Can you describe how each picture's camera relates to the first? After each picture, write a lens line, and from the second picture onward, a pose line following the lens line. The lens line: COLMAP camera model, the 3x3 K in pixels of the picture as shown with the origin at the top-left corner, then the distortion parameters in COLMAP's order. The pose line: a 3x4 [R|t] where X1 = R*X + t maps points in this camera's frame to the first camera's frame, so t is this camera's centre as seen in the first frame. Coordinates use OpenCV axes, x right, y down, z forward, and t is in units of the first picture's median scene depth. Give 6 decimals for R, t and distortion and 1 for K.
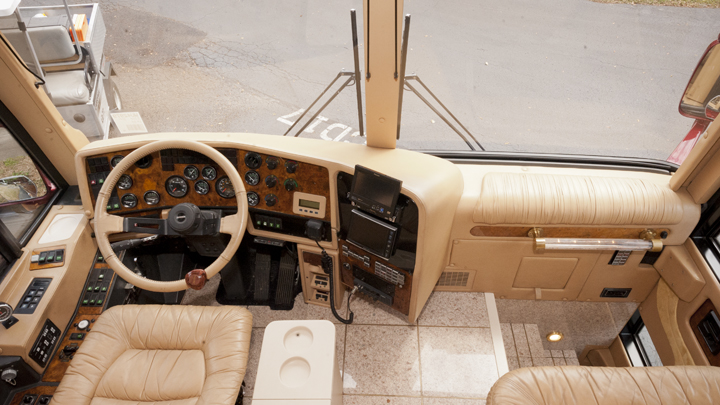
lens RADIAL K [[477.2, 0, 361.1], [0, 477.2, 200.6], [0, 0, 1]] dist [0.013522, 0.003593]
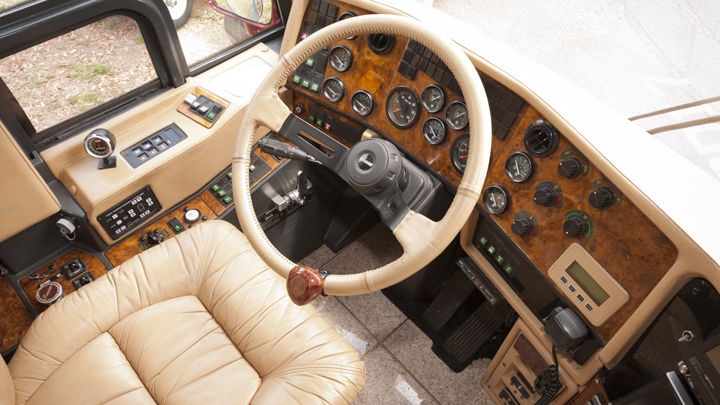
lens RADIAL K [[507.1, 0, 360.3], [0, 507.1, 207.2], [0, 0, 1]] dist [0.040338, 0.000415]
pose [[0.686878, 0.584464, -0.431973, -0.094433], [-0.500015, 0.811380, 0.302733, -0.098259], [0.527431, 0.008053, 0.849560, 0.492497]]
